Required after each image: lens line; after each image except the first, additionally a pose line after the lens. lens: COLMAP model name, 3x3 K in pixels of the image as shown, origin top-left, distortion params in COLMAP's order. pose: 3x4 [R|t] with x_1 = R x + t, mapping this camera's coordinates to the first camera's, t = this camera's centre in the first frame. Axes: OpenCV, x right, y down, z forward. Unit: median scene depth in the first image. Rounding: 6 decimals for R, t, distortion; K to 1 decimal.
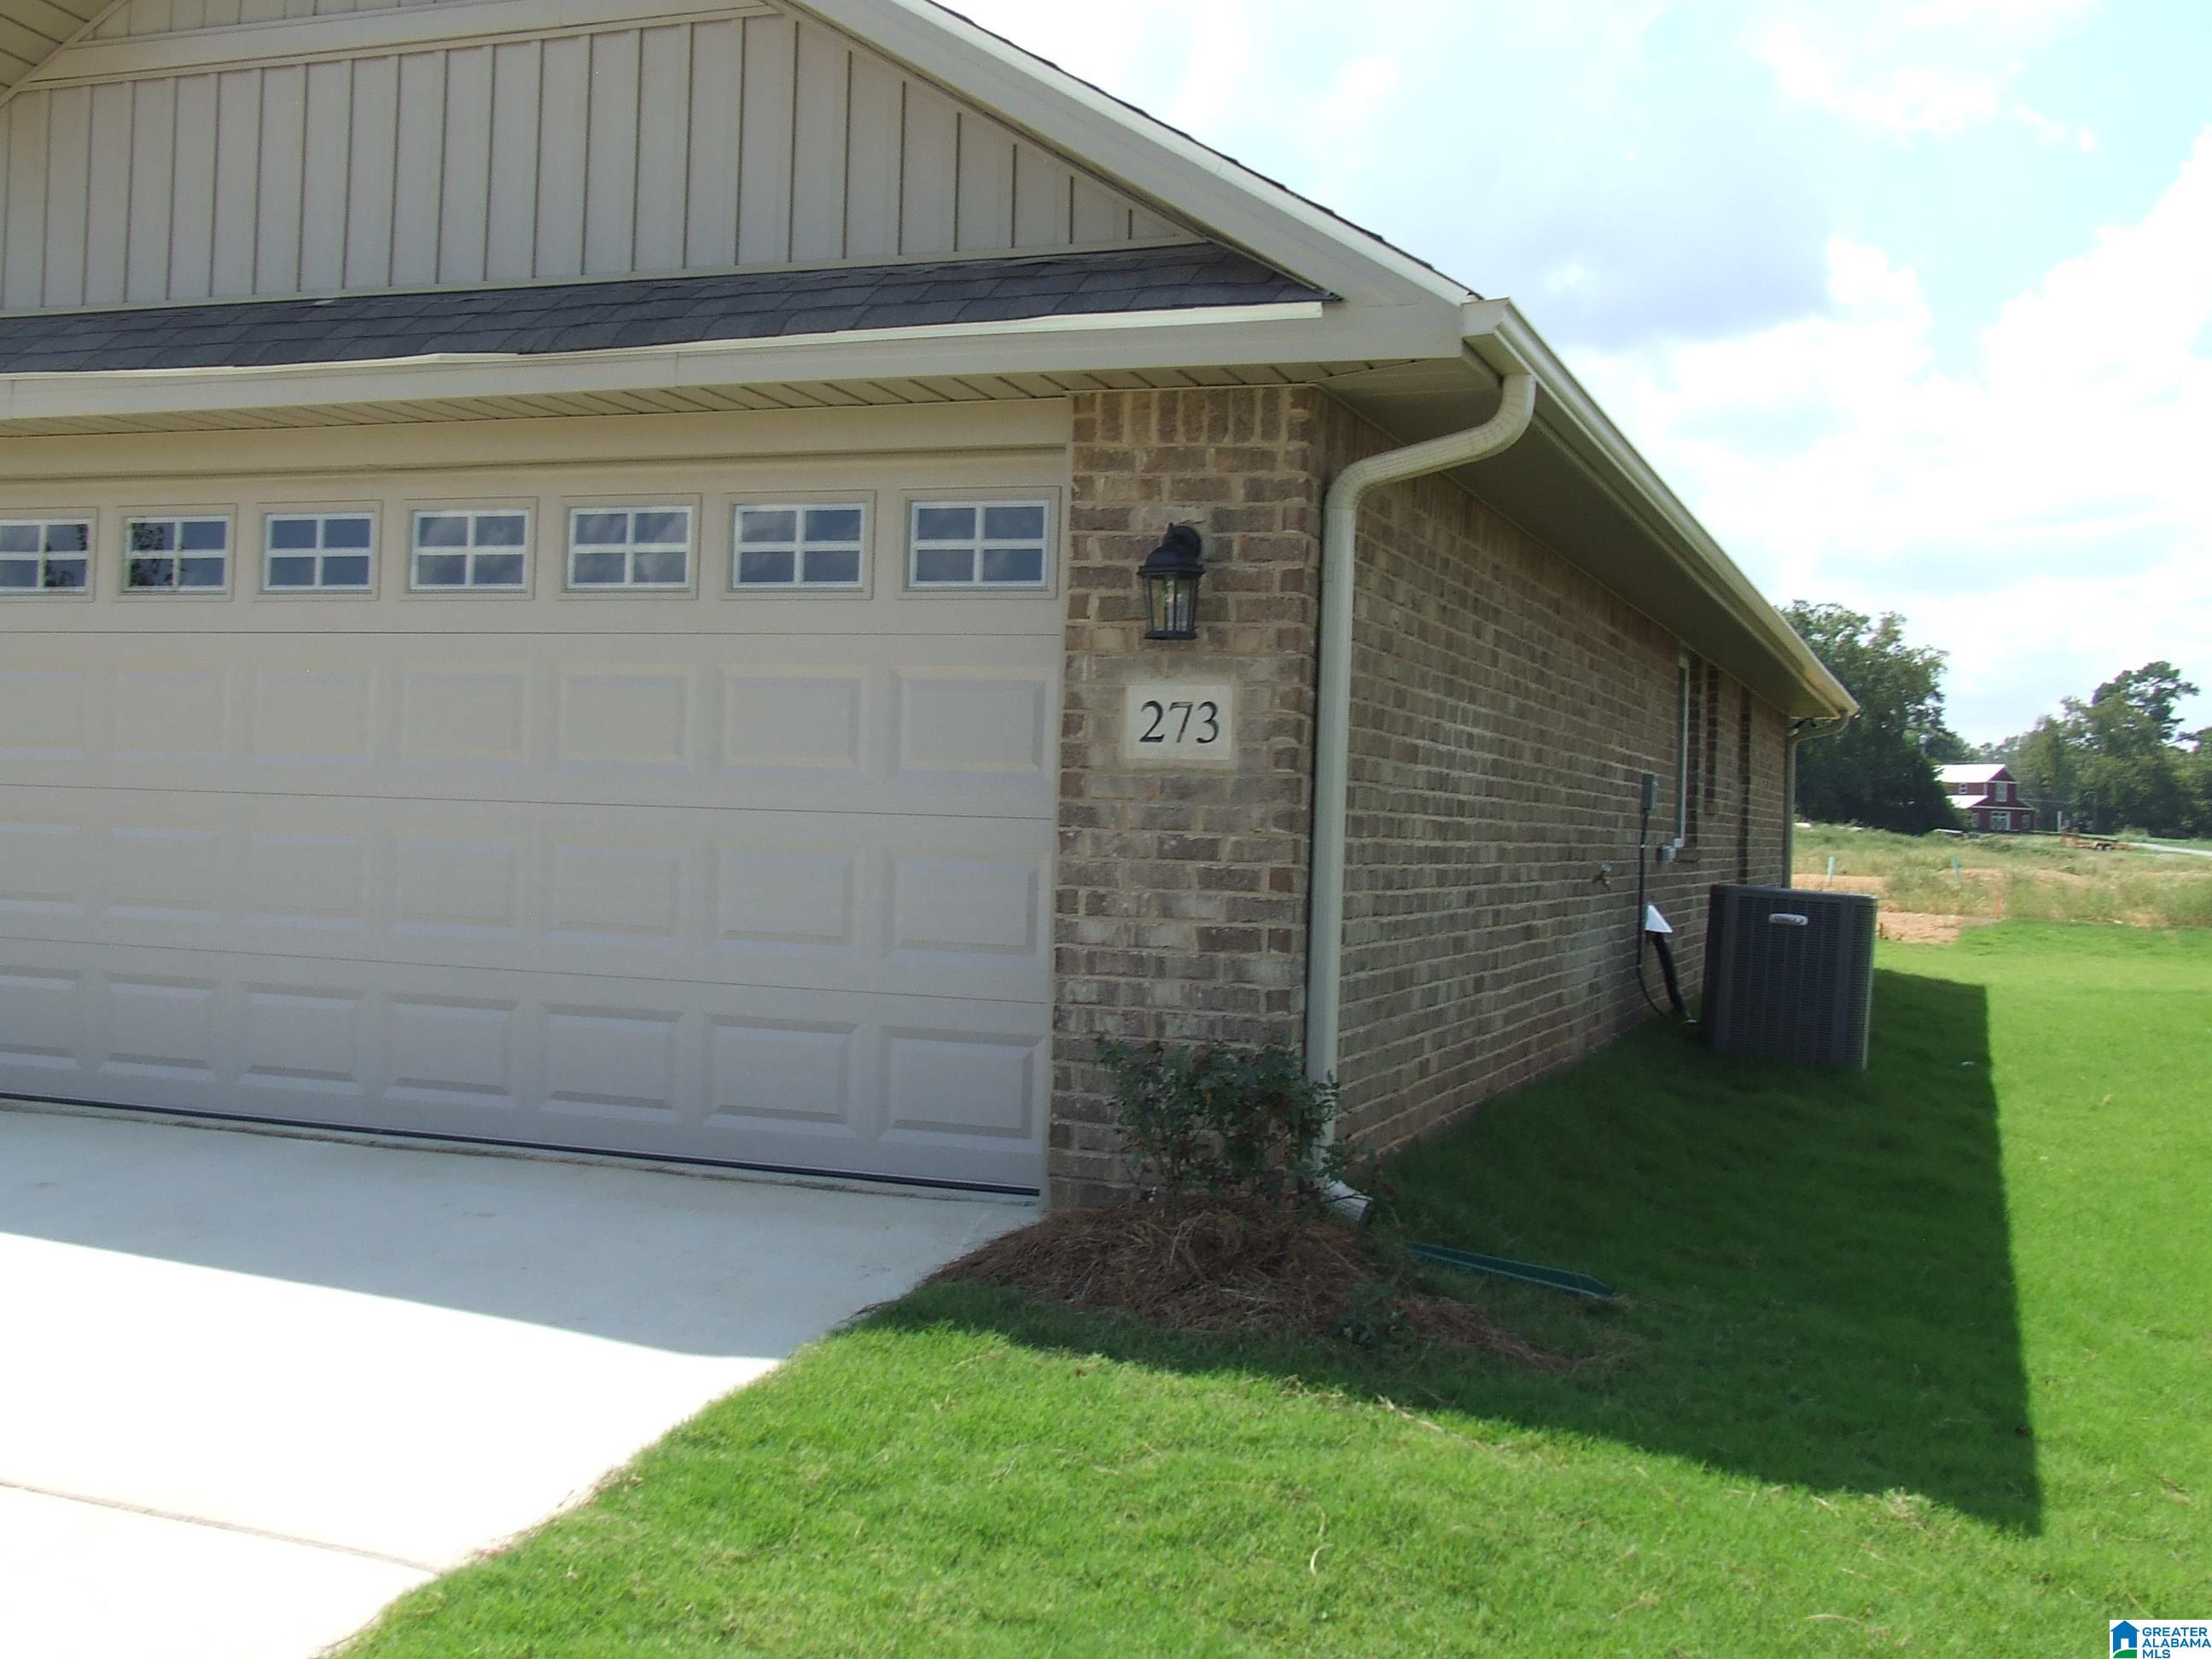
lens RADIAL K [[2455.6, 0, 1060.4], [0, 2455.6, 829.7], [0, 0, 1]] dist [-0.072997, 0.076841]
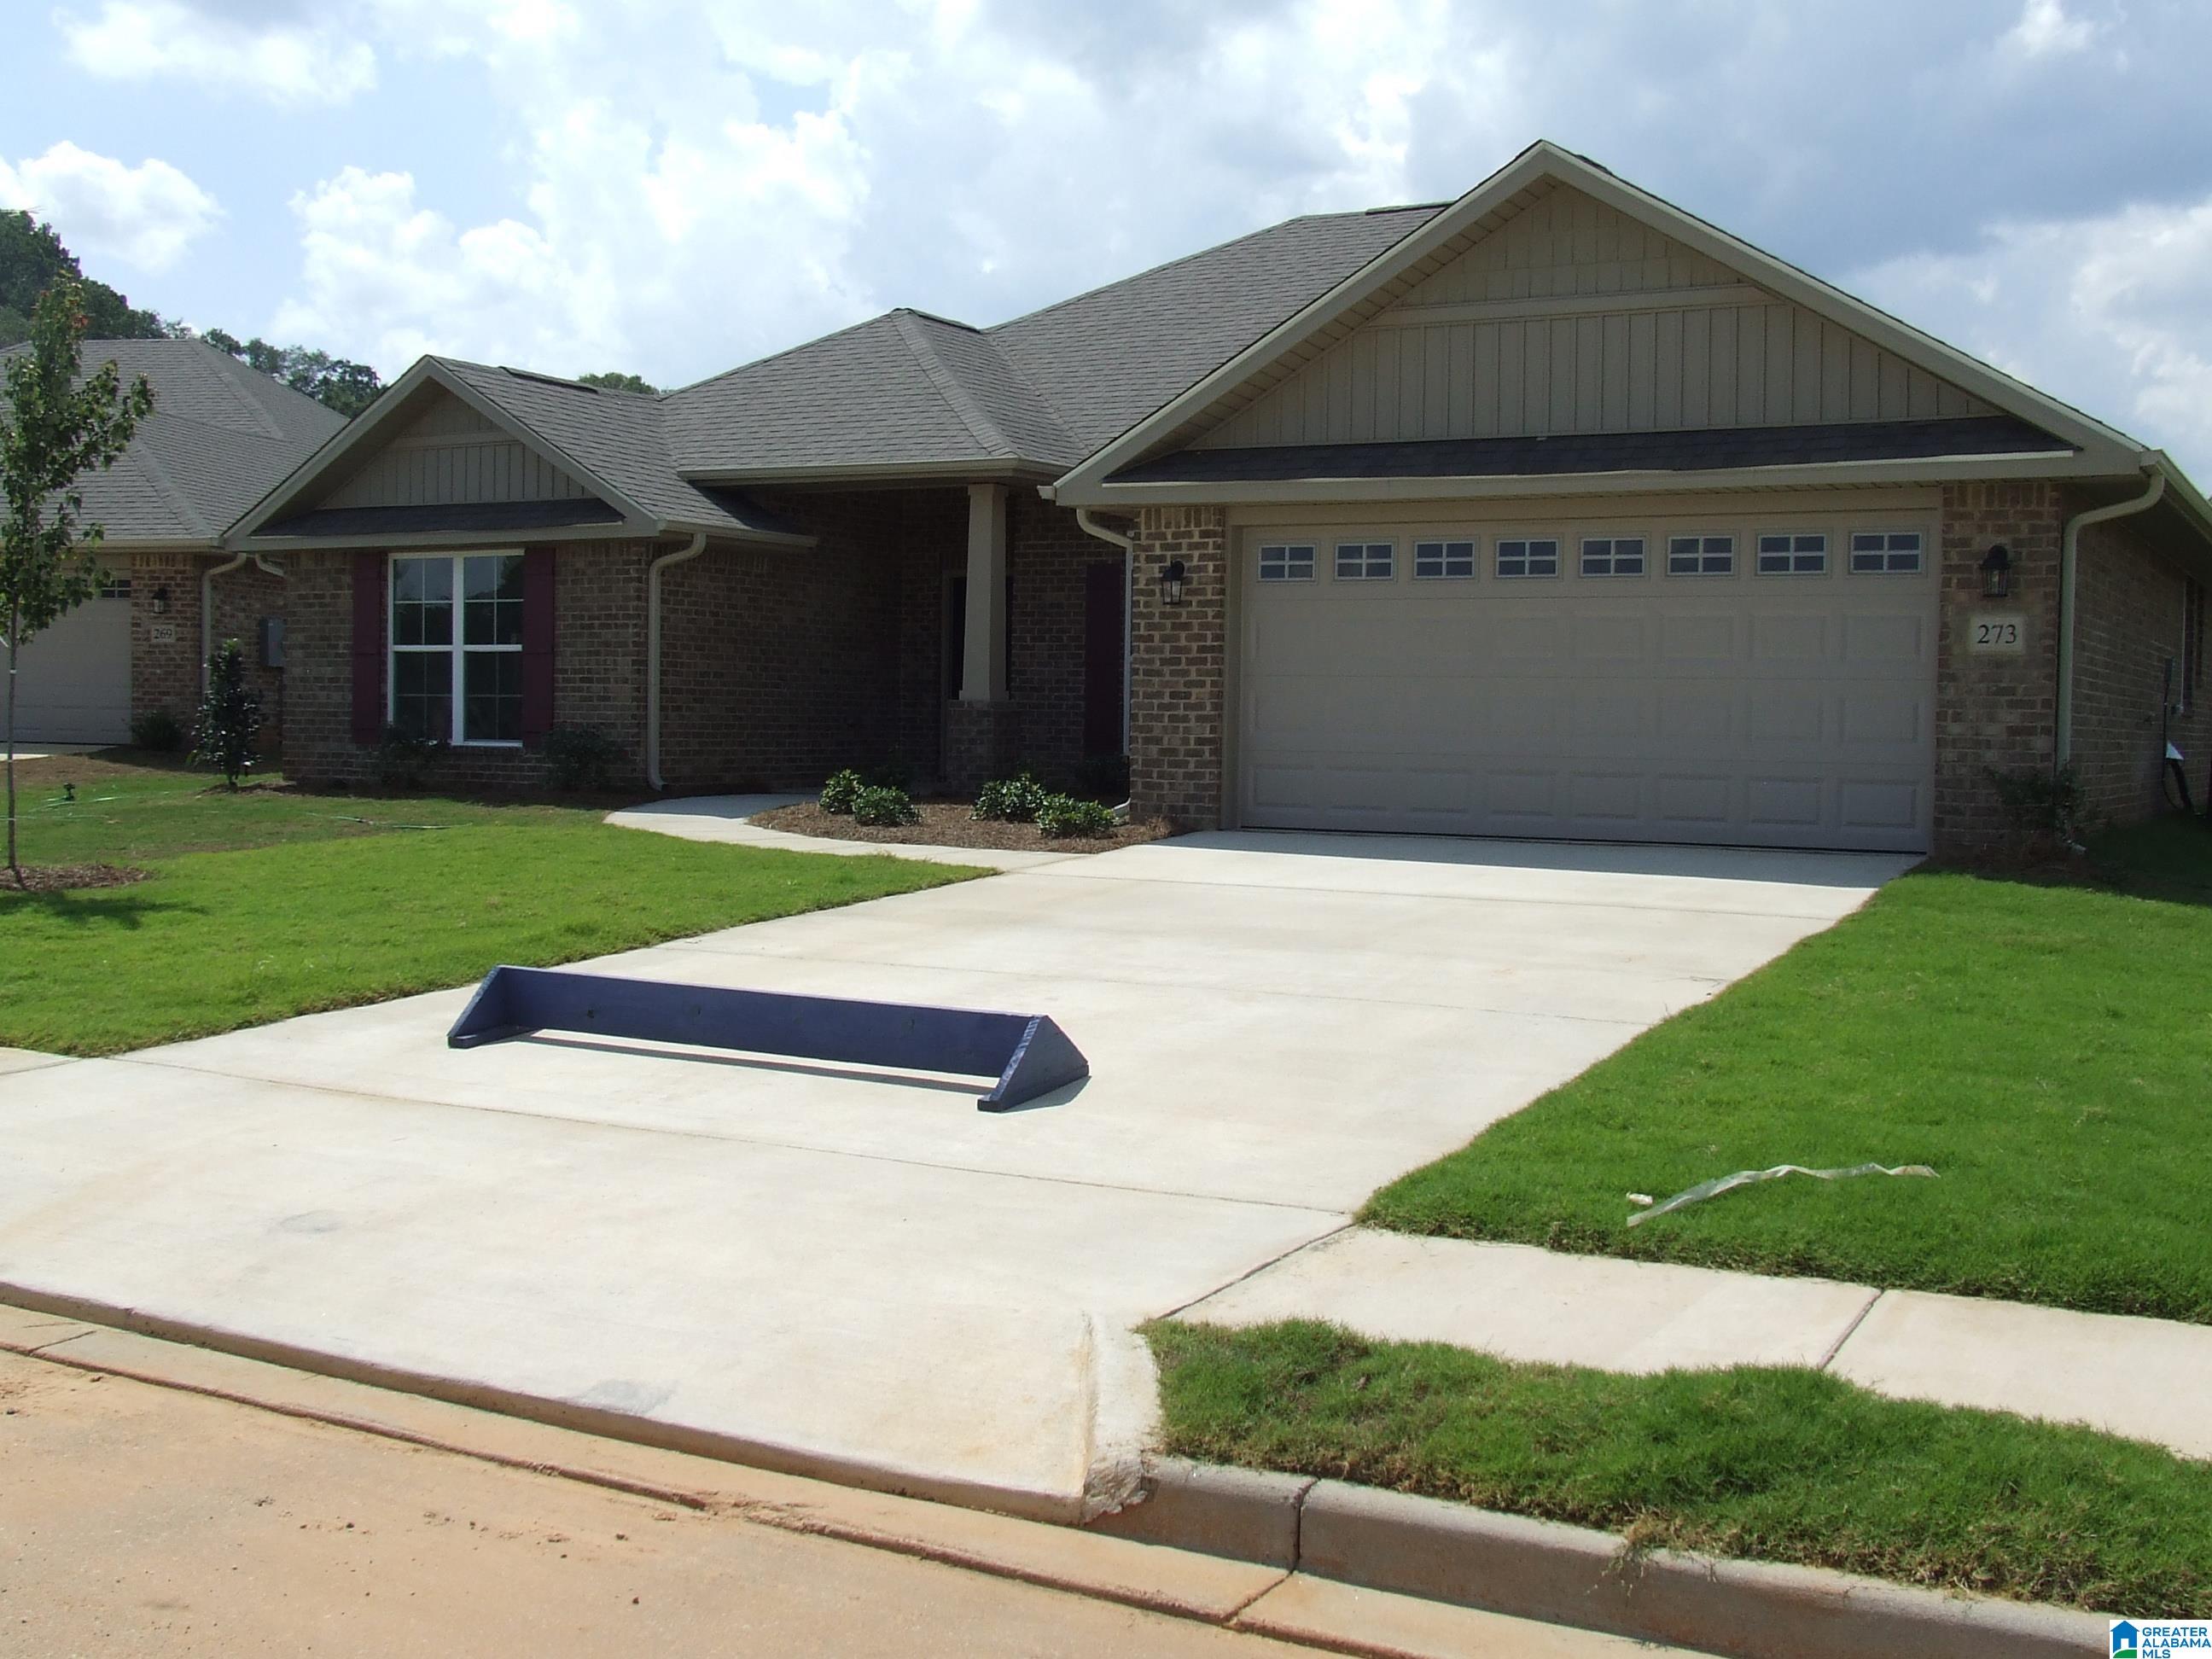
lens RADIAL K [[2455.6, 0, 1060.4], [0, 2455.6, 829.7], [0, 0, 1]] dist [-0.072997, 0.076841]
pose [[0.988209, -0.010558, -0.152746, -0.451357], [0.016087, 0.999258, 0.035007, 0.042284], [0.152263, -0.037052, 0.987645, -1.302448]]
